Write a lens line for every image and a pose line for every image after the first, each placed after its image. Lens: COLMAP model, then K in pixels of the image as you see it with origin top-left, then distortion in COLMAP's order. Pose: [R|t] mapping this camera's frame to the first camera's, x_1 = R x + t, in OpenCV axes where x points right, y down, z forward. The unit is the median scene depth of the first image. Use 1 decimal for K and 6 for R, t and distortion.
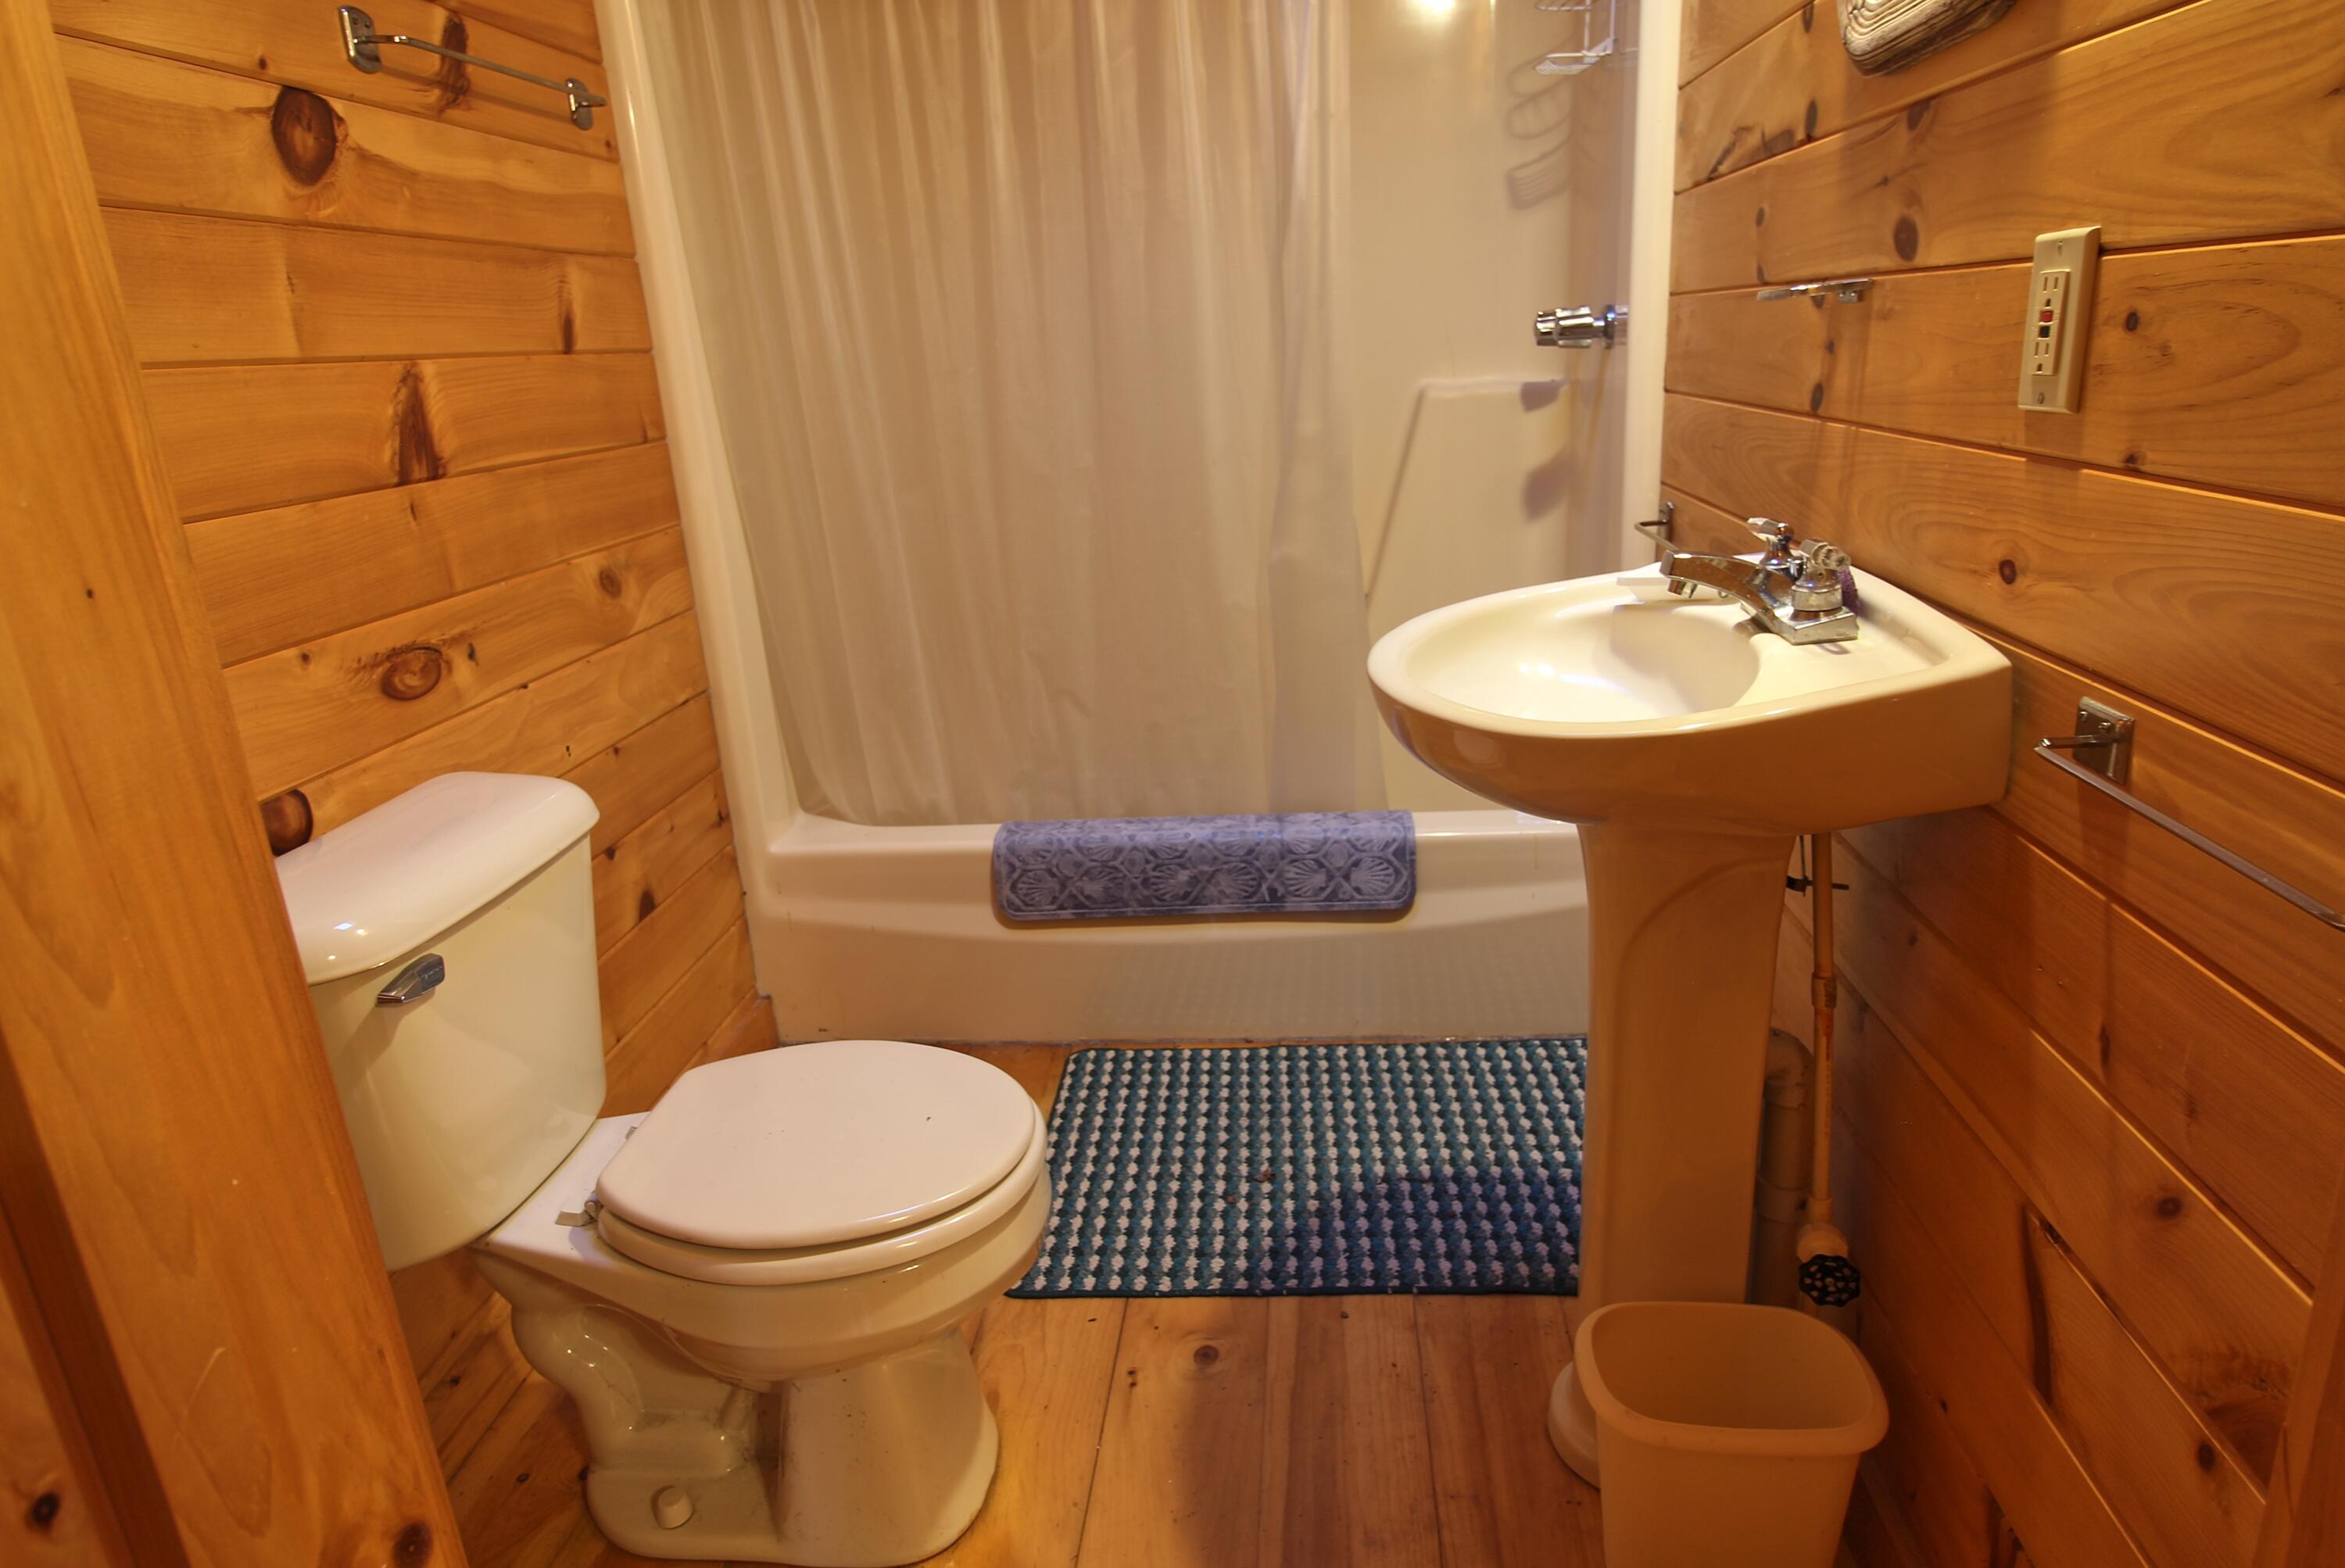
lens RADIAL K [[1410.7, 0, 1175.8], [0, 1410.7, 784.1], [0, 0, 1]] dist [-0.003149, -0.000164]
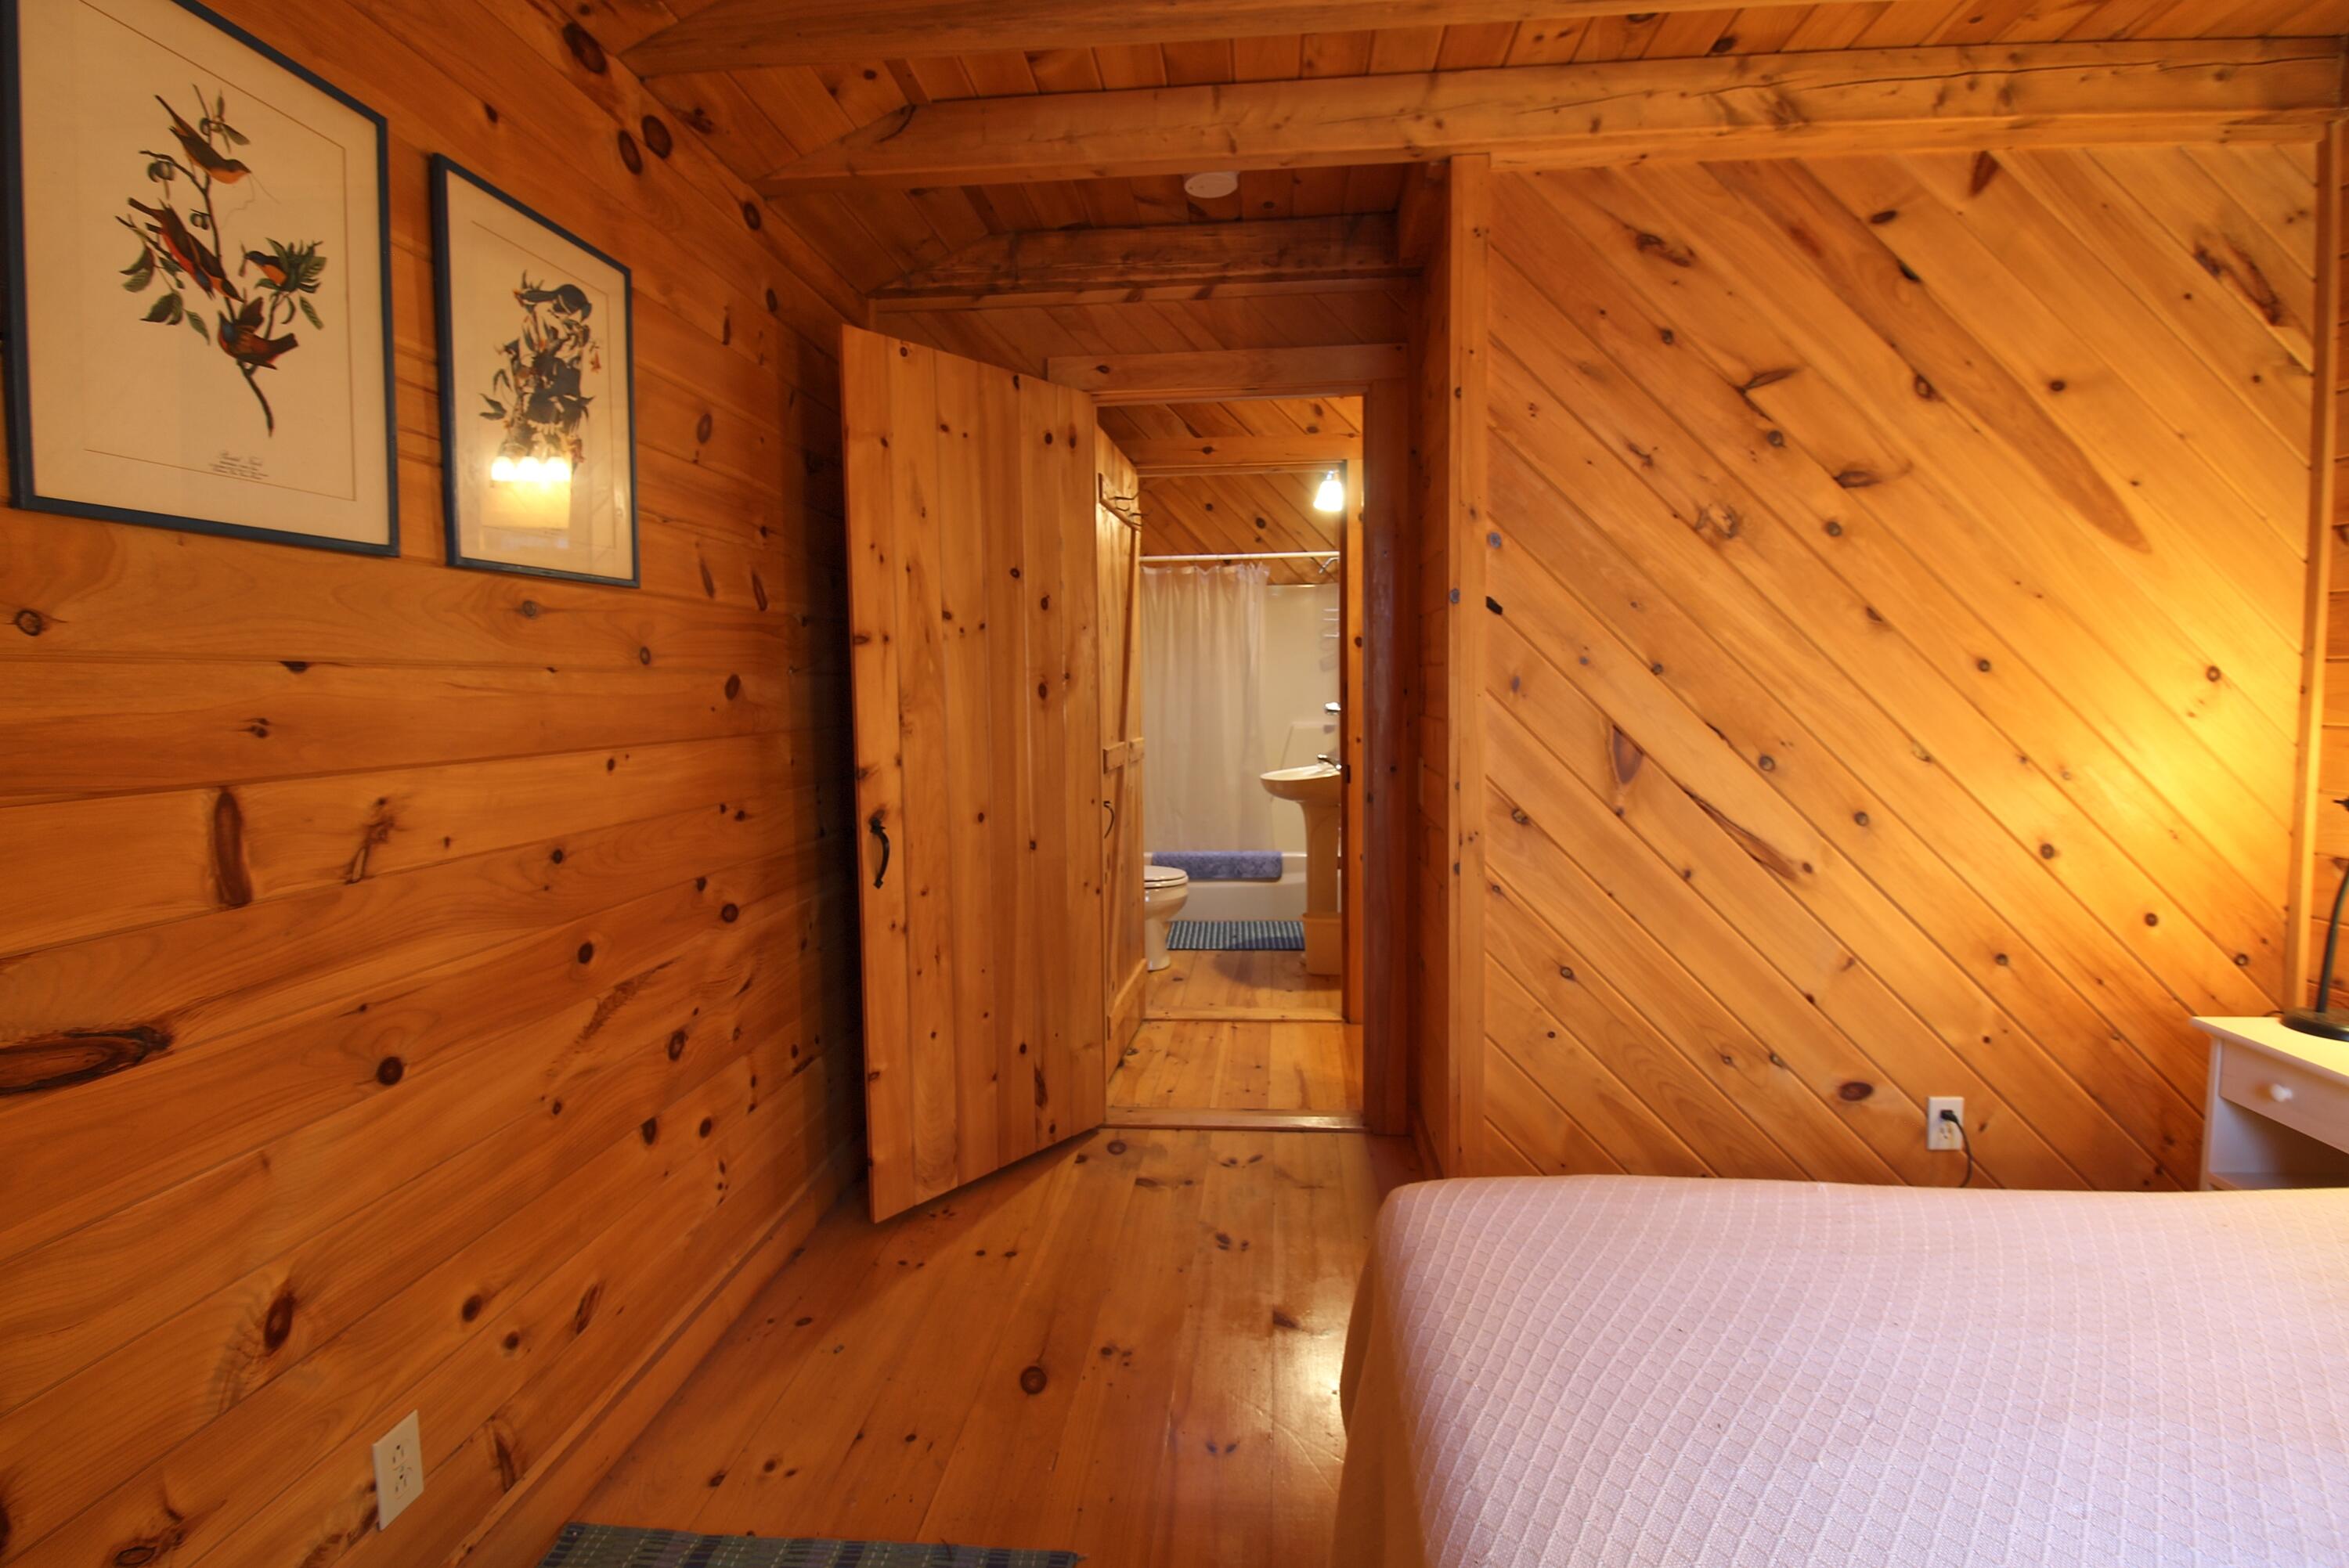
lens RADIAL K [[1085.0, 0, 1178.7], [0, 1085.0, 772.3], [0, 0, 1]] dist [-0.000065, -0.011839]
pose [[0.998919, 0.045568, 0.009188, -0.102427], [-0.042241, 0.972317, -0.229815, 0.436824], [-0.019405, 0.229178, 0.973191, -1.493595]]
